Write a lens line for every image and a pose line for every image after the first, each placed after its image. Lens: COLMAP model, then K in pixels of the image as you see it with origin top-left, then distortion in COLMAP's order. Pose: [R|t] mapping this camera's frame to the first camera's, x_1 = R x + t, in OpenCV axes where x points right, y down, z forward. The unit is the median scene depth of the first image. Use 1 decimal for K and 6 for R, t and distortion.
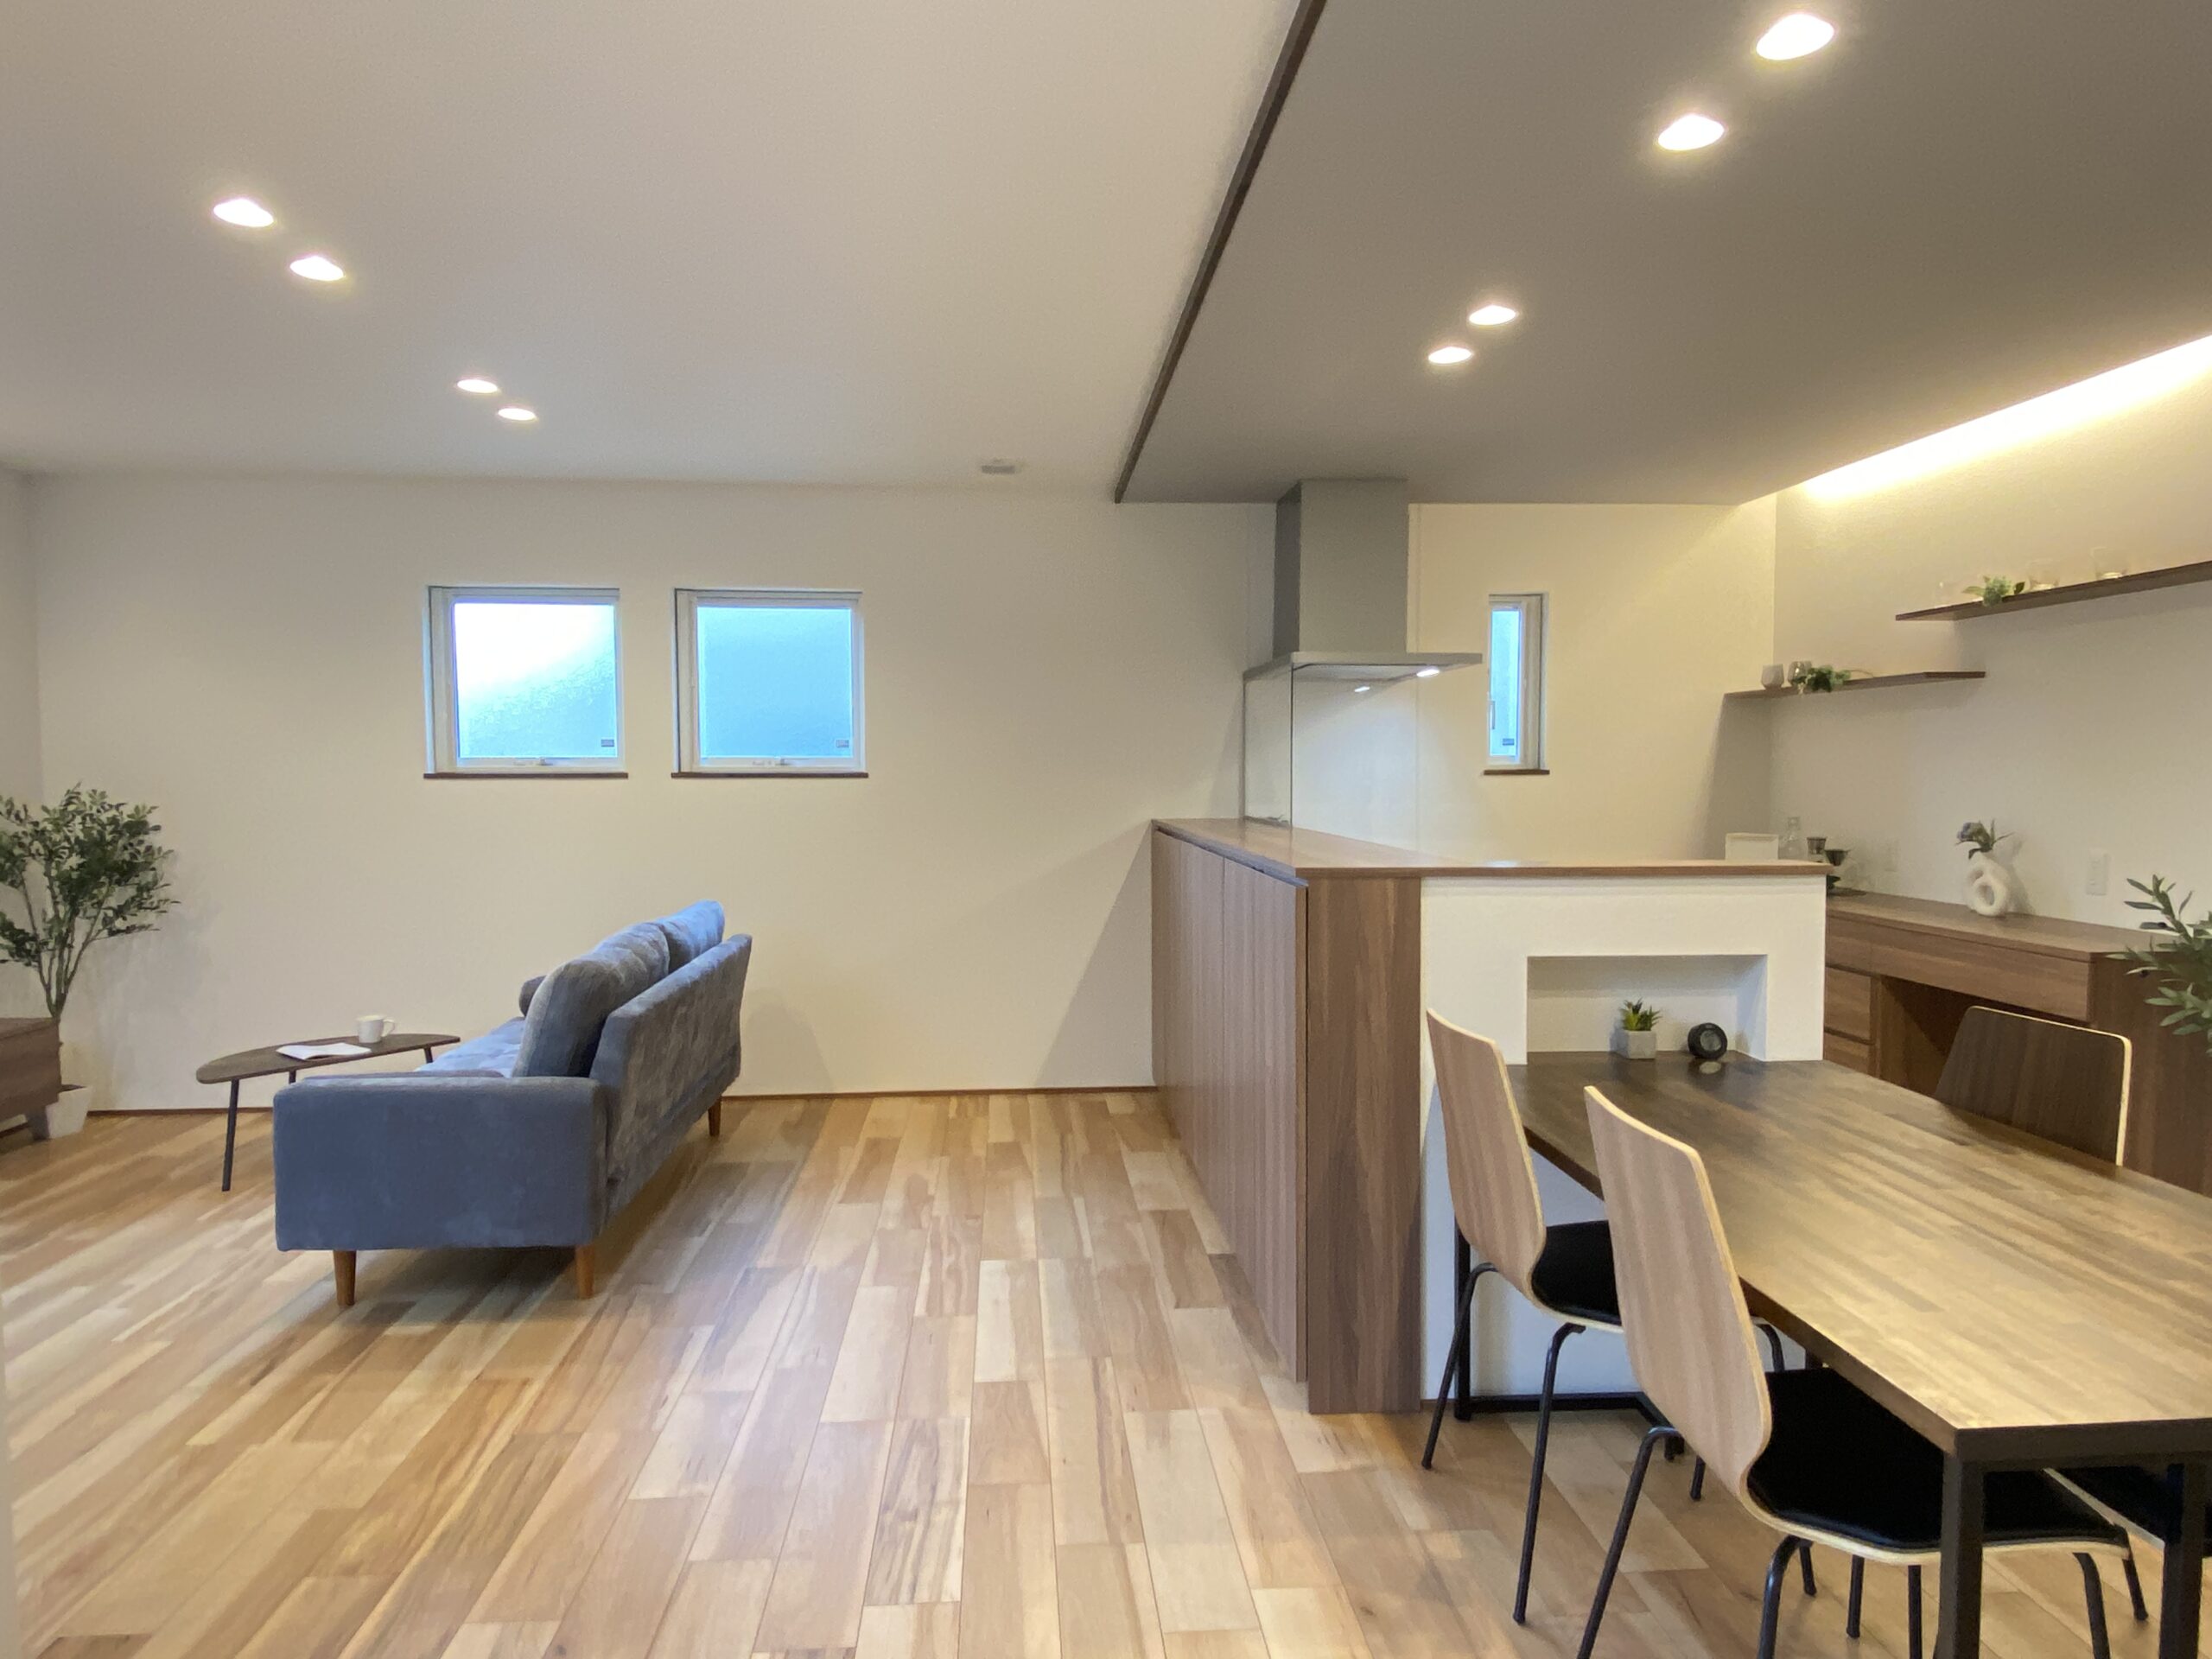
lens RADIAL K [[1349.9, 0, 1098.3], [0, 1349.9, 831.3], [0, 0, 1]] dist [0.035974, -0.043625]
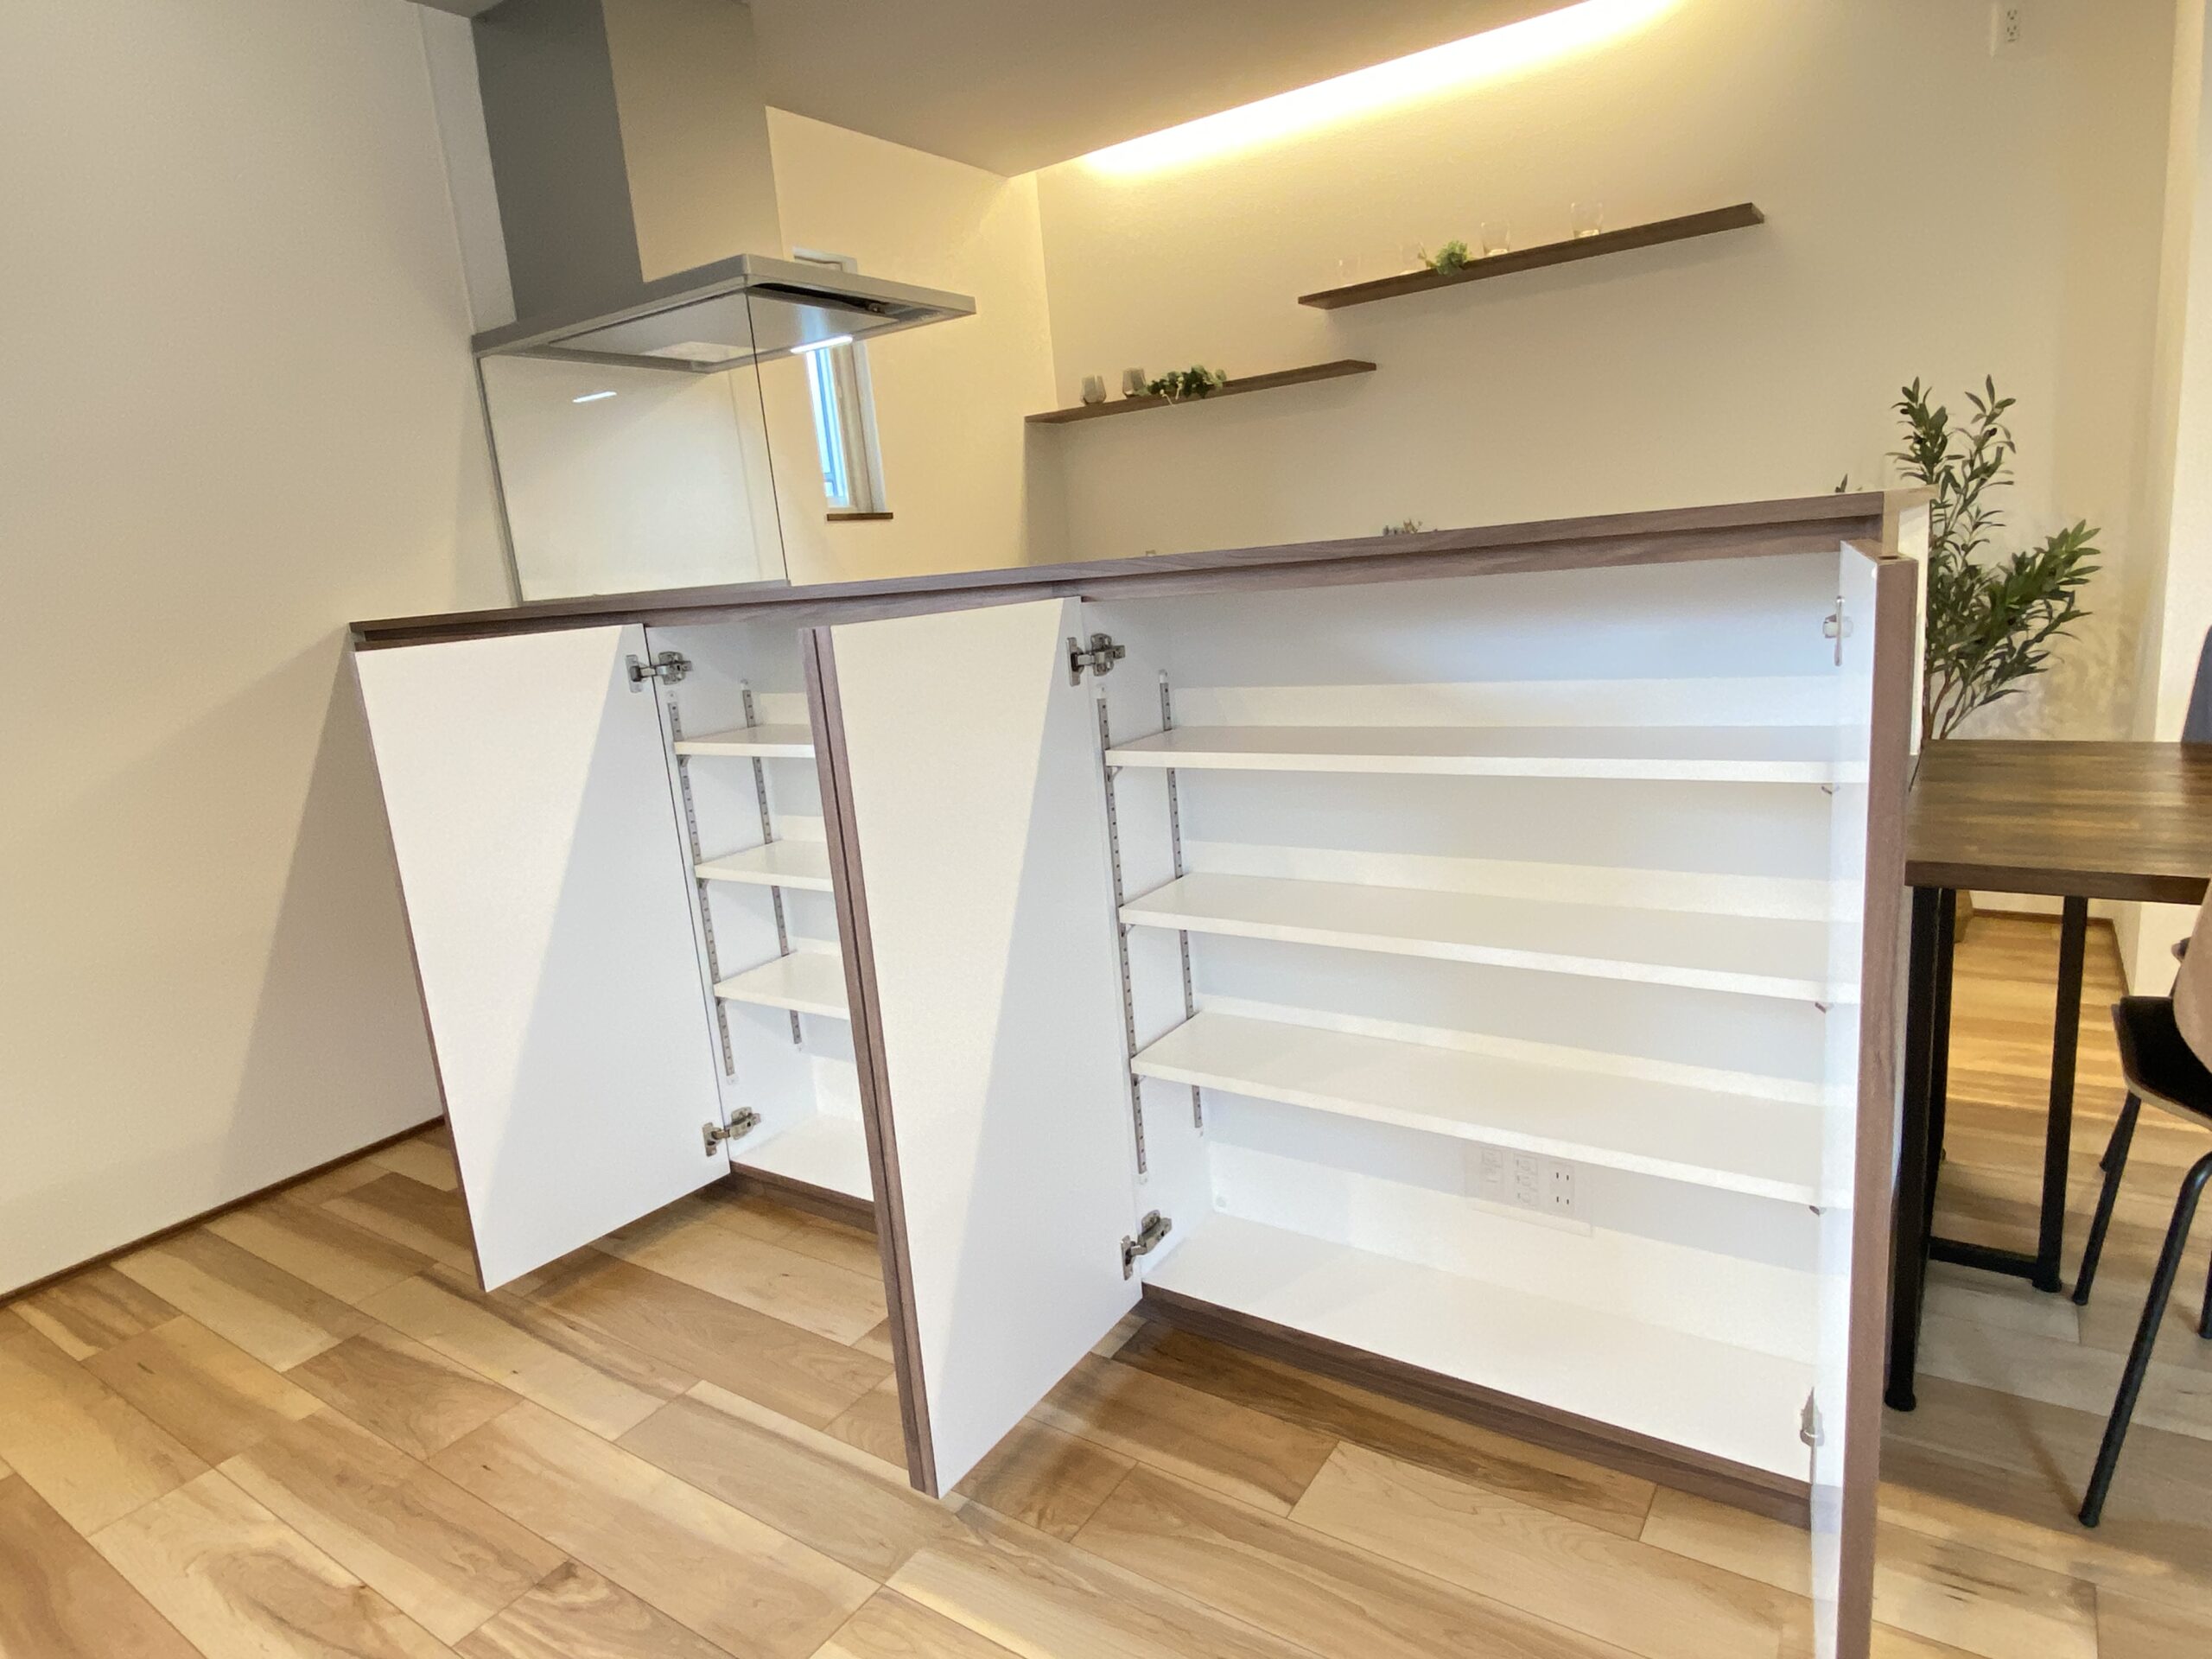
lens RADIAL K [[1269.4, 0, 1110.8], [0, 1269.4, 830.5], [0, 0, 1]] dist [0.035460, -0.035055]
pose [[0.612323, -0.217370, 0.760138, -0.252145], [0.121574, 0.975914, 0.181141, 0.020584], [-0.781204, -0.018503, 0.624002, 0.689175]]
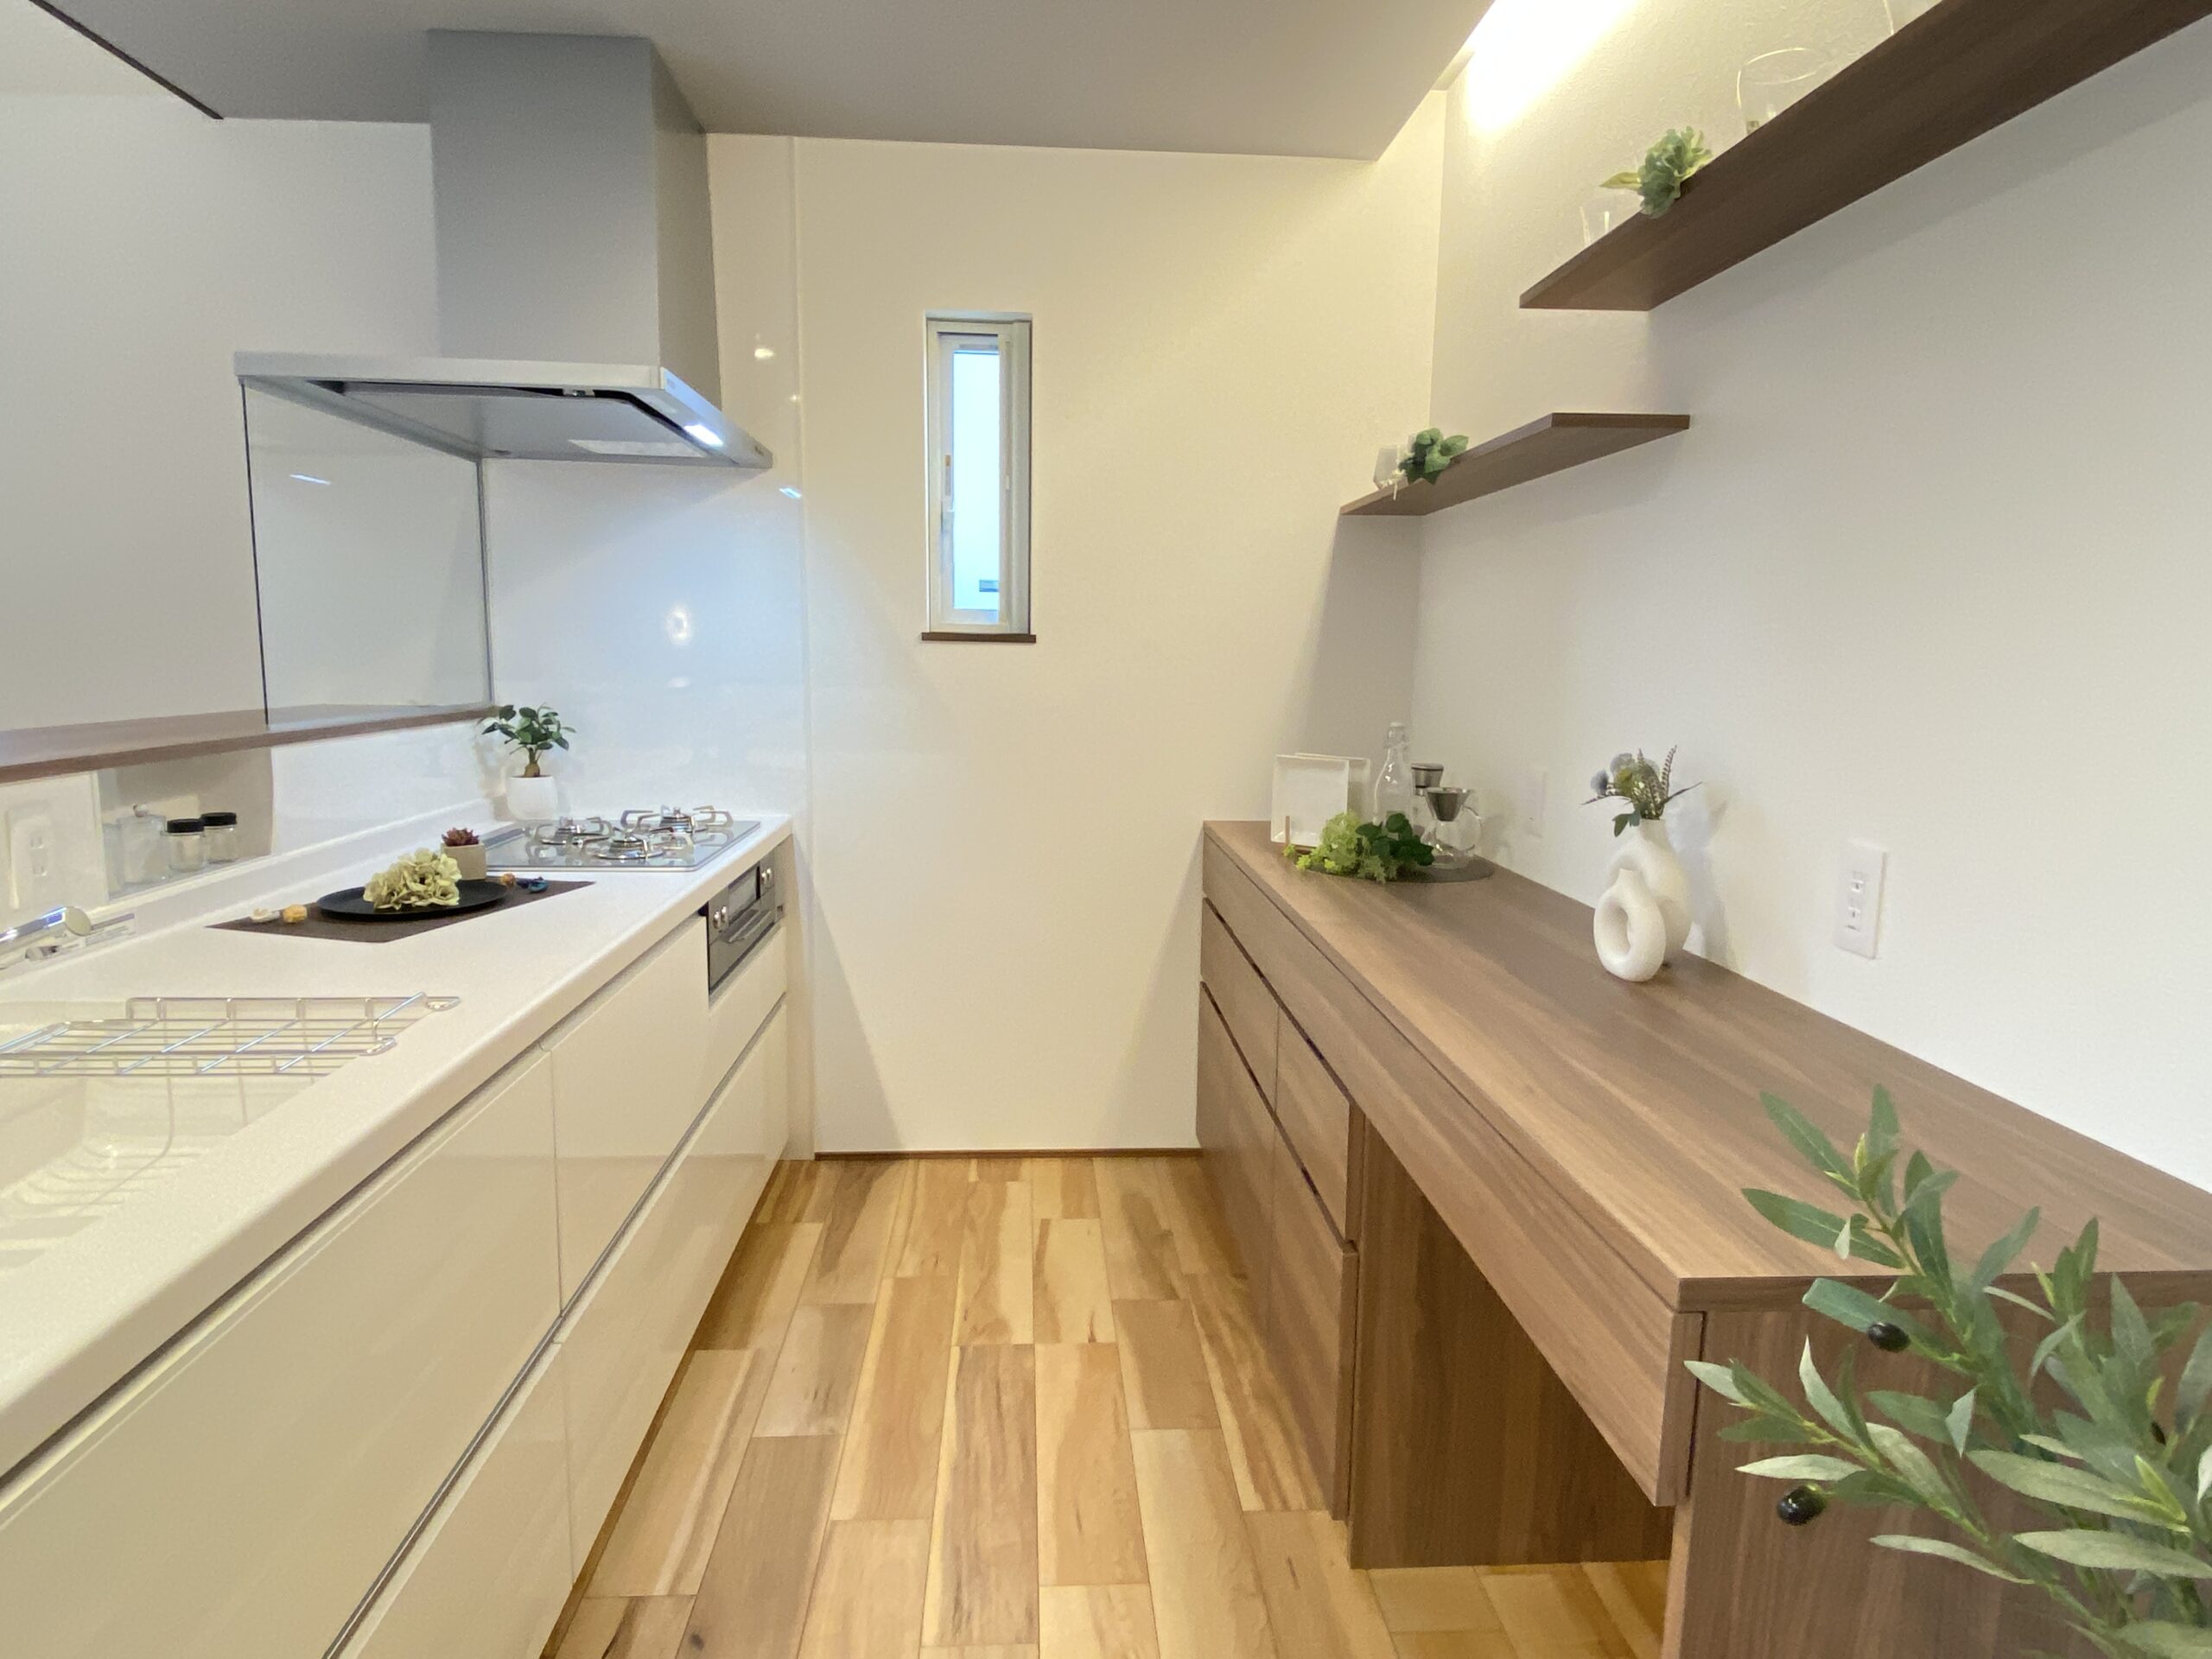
lens RADIAL K [[1269.4, 0, 1104.0], [0, 1269.4, 820.6], [0, 0, 1]] dist [0.035460, -0.035055]
pose [[0.999789, 0.018809, -0.008308, 0.552498], [-0.017995, 0.995860, 0.089107, -0.022276], [0.009949, -0.088938, 0.995987, 0.671719]]
